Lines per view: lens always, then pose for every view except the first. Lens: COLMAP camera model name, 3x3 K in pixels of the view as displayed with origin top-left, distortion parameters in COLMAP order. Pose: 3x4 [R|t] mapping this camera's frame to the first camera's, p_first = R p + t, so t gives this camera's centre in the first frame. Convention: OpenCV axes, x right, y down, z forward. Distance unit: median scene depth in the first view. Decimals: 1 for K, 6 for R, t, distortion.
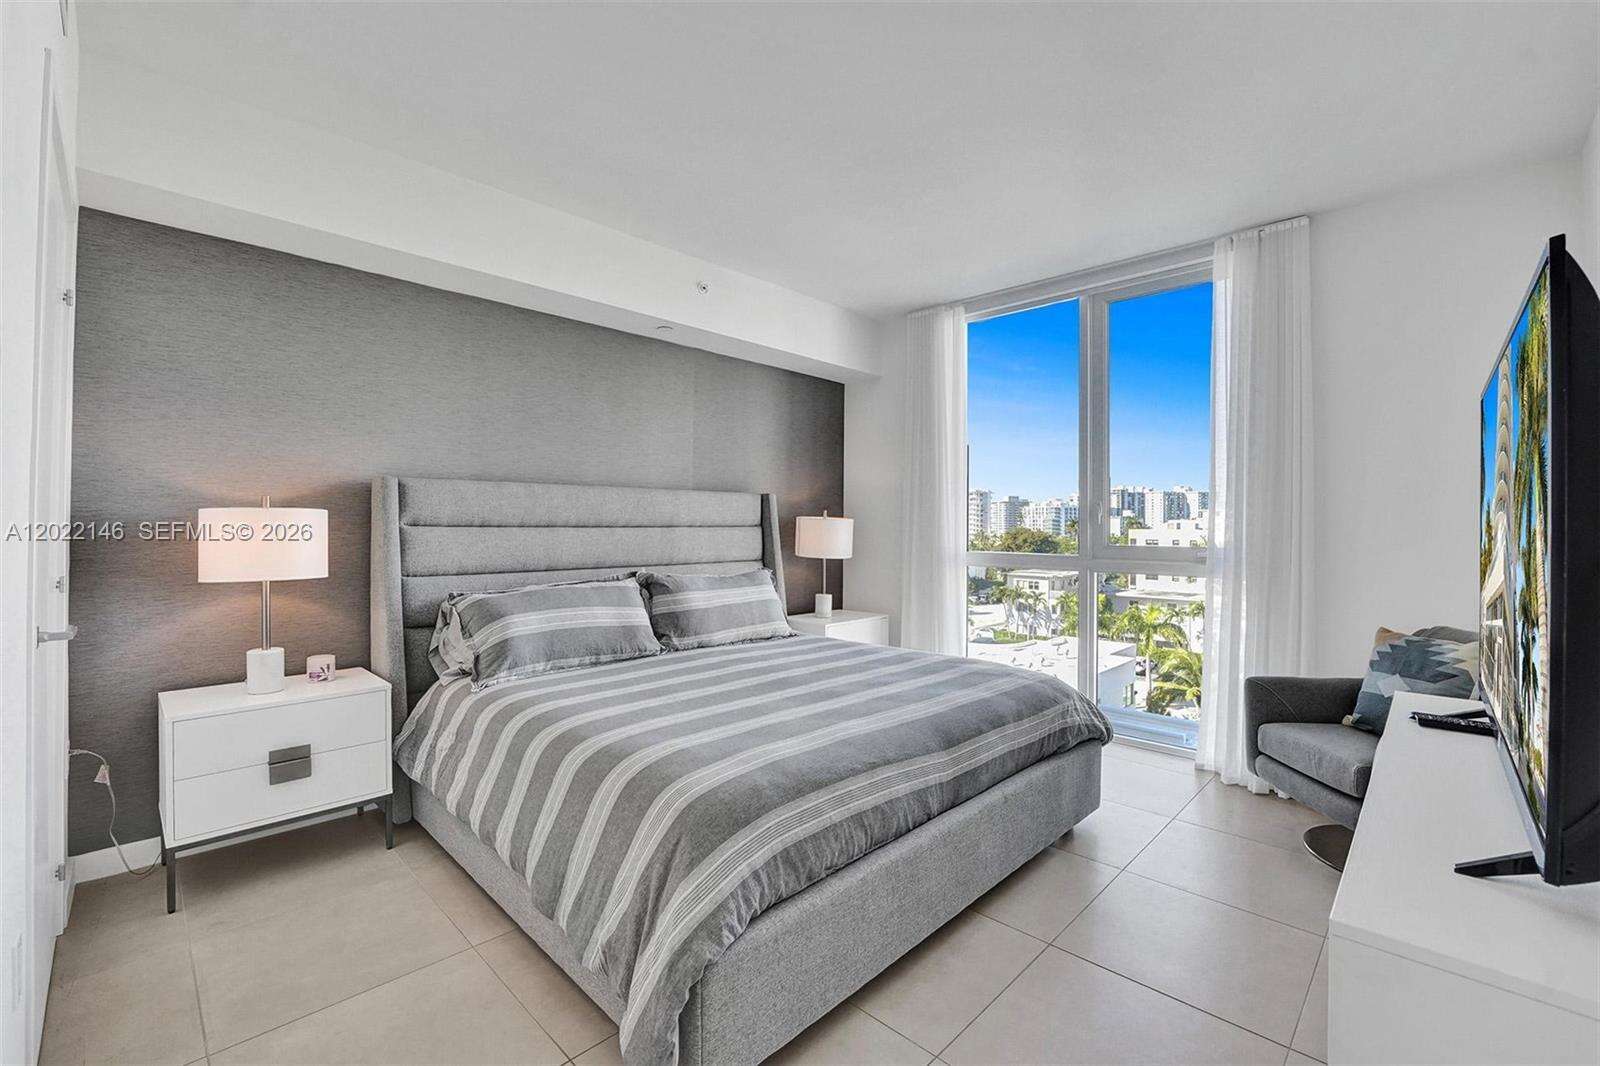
lens RADIAL K [[686.4, 0, 801.7], [0, 686.4, 526.2], [0, 0, 1]] dist [-0.006326, -0.001685]
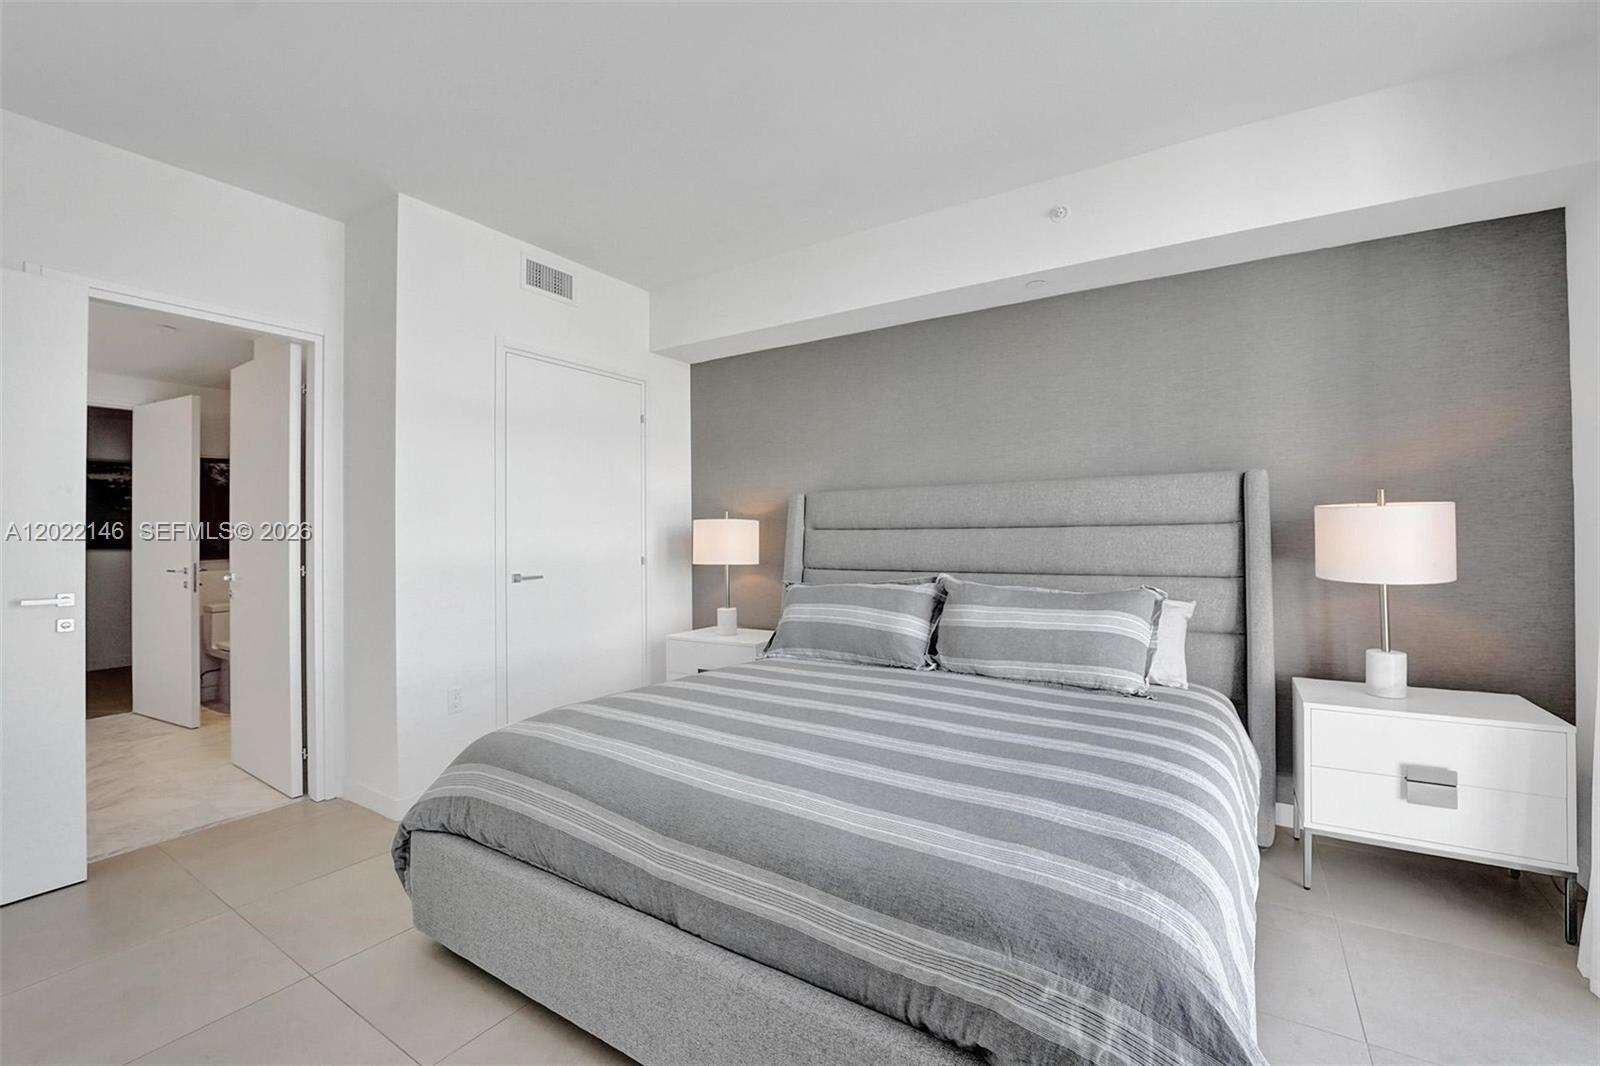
lens RADIAL K [[686.4, 0, 828.7], [0, 686.4, 521.6], [0, 0, 1]] dist [-0.006326, -0.001685]
pose [[0.195574, -0.022563, -0.980429, 0.729377], [0.011087, 0.999722, -0.020795, 0.012119], [0.980626, -0.006803, 0.195770, 0.789338]]
